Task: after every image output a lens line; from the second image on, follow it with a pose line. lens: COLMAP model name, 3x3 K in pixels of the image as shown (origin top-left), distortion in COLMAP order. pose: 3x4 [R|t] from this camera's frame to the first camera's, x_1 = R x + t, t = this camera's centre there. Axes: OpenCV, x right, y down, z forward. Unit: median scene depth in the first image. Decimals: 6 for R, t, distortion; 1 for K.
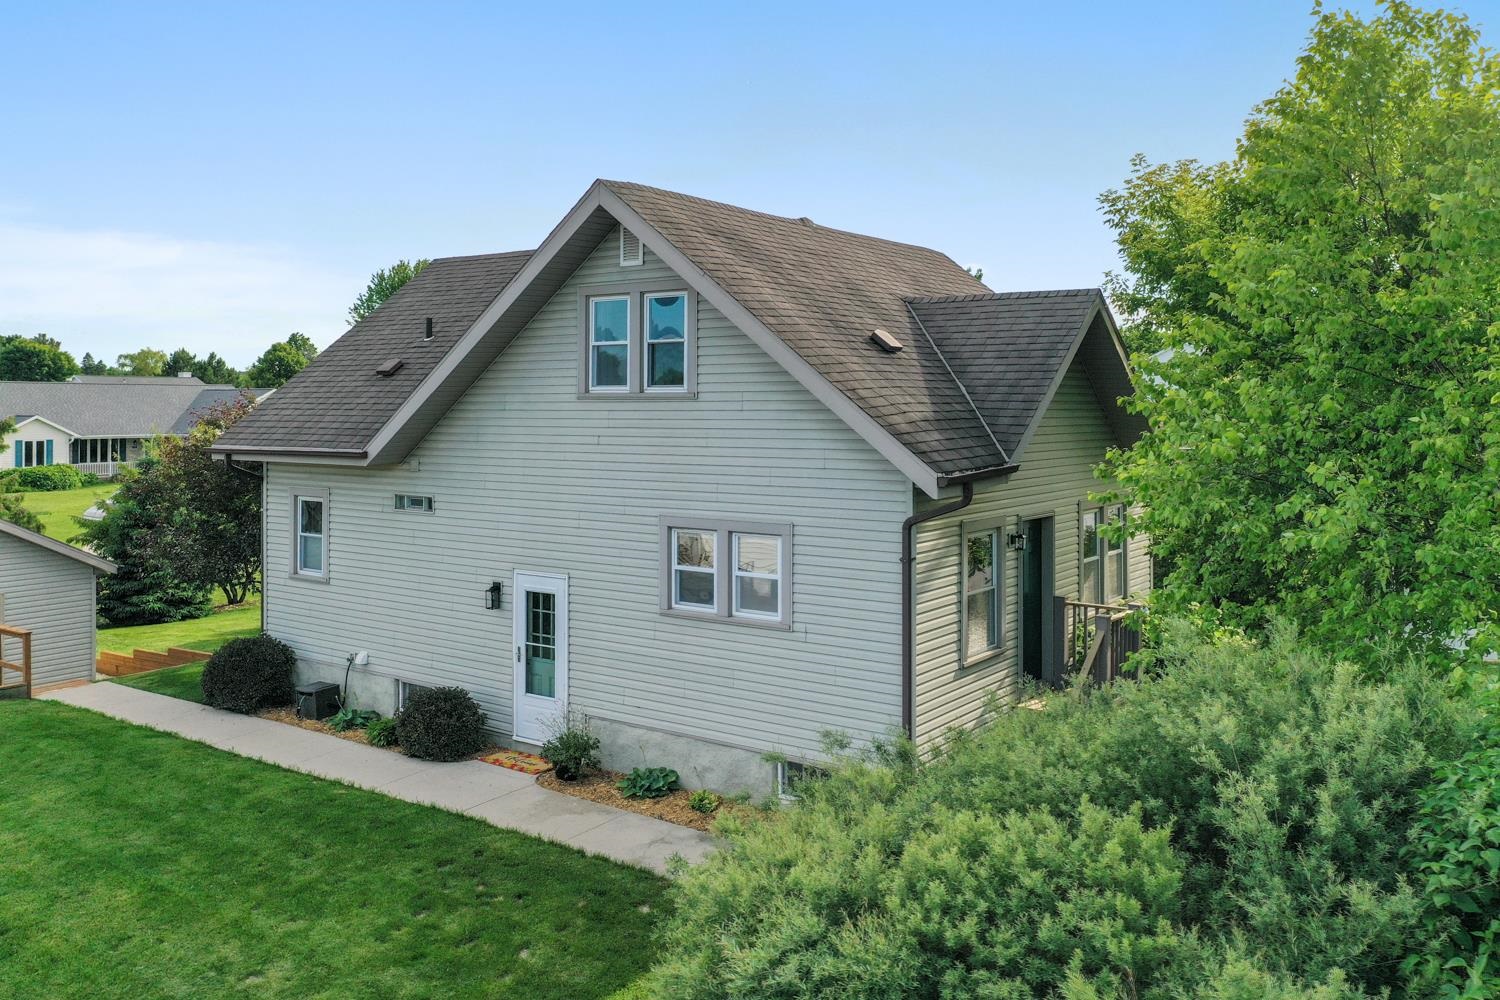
lens RADIAL K [[1223.2, 0, 752.8], [0, 1223.2, 401.8], [0, 0, 1]] dist [0.001041, -0.000373]
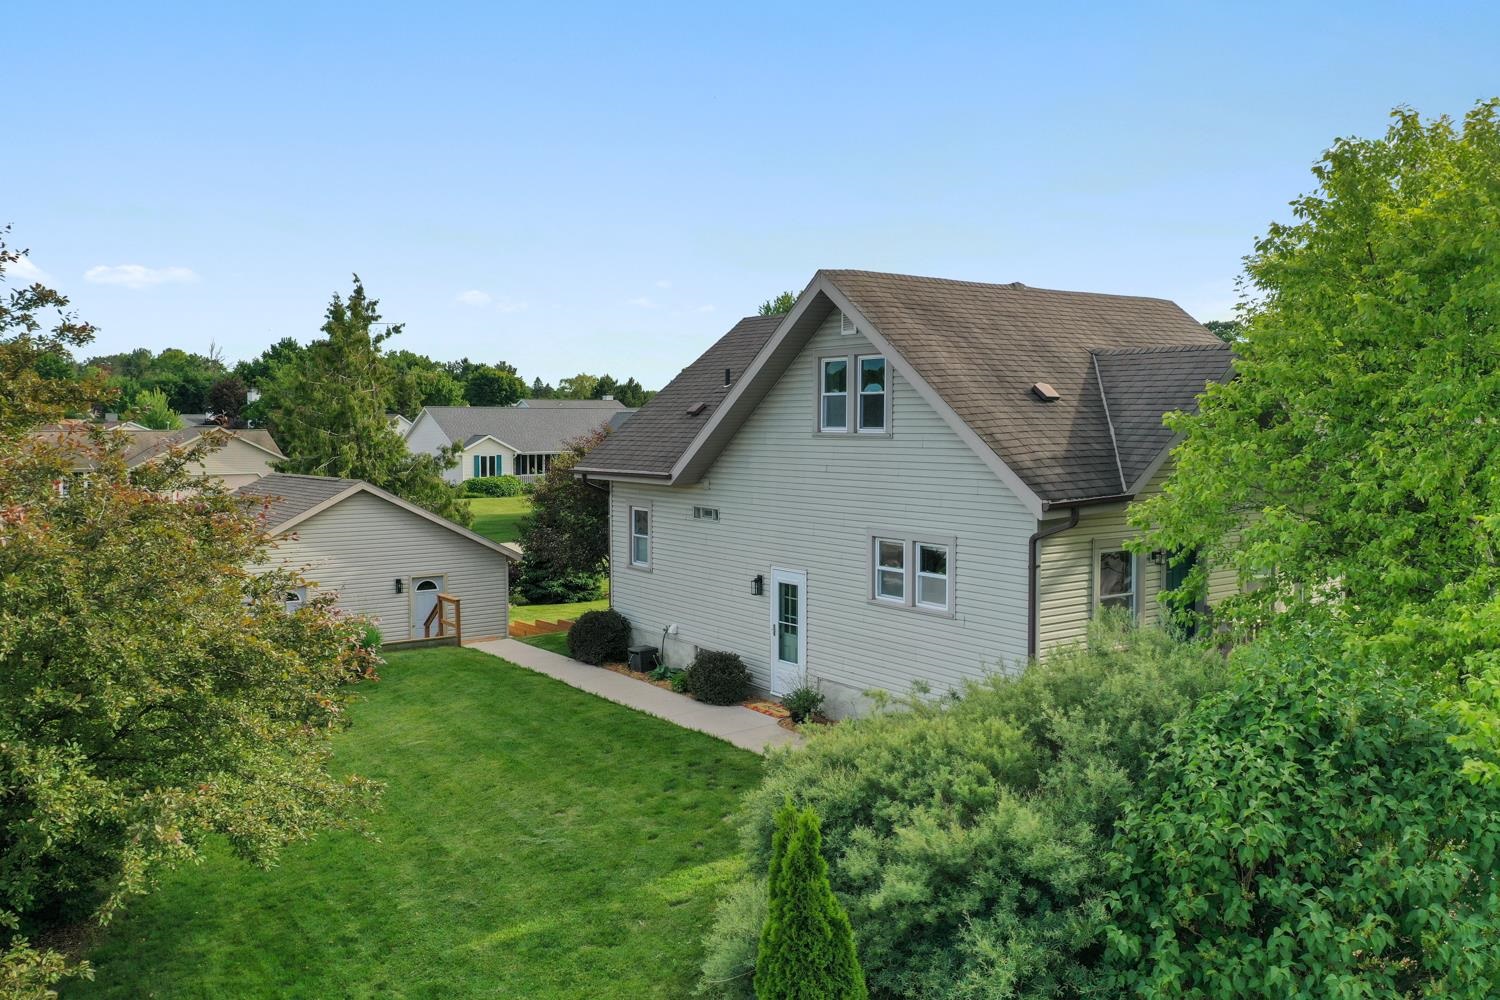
lens RADIAL K [[1198.5, 0, 749.4], [0, 1198.5, 489.2], [0, 0, 1]] dist [-0.000441, 0.001181]
pose [[0.947389, 0.017174, -0.319623, 0.201803], [0.001710, 0.998274, 0.058709, -0.021889], [0.320080, -0.056167, 0.945724, -0.230755]]
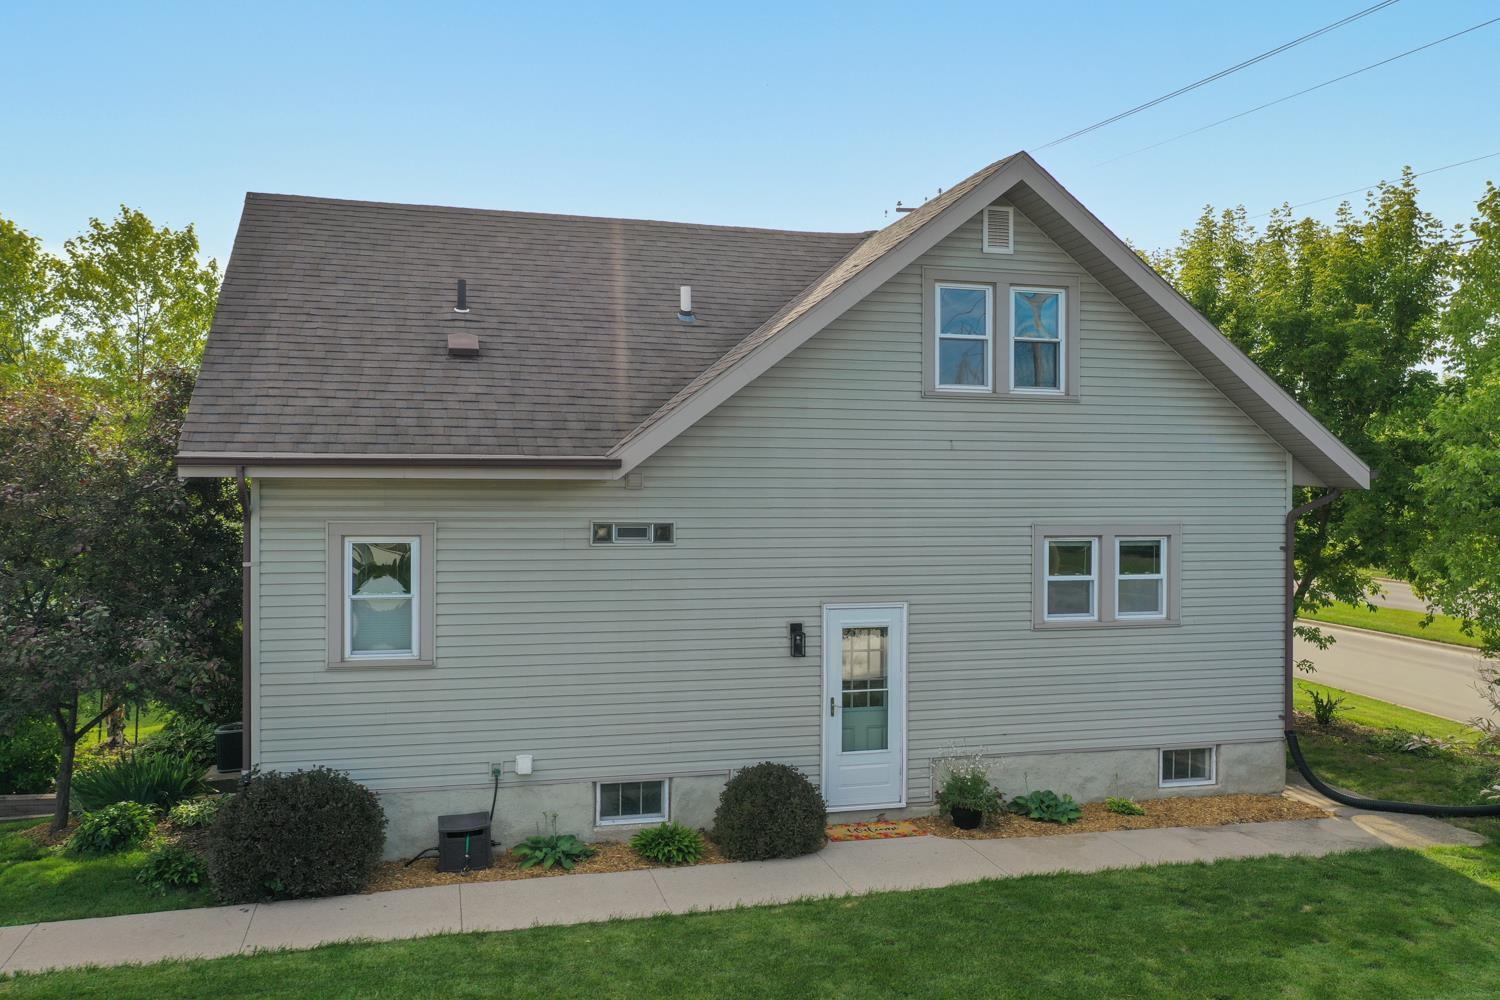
lens RADIAL K [[1230.1, 0, 750.0], [0, 1230.1, 500.0], [0, 0, 1]] dist [-0.003063, -0.000786]
pose [[0.627447, -0.003432, 0.778652, -0.901482], [-0.005707, 0.999943, 0.009005, 0.063266], [-0.778639, -0.010094, 0.627391, 0.549436]]
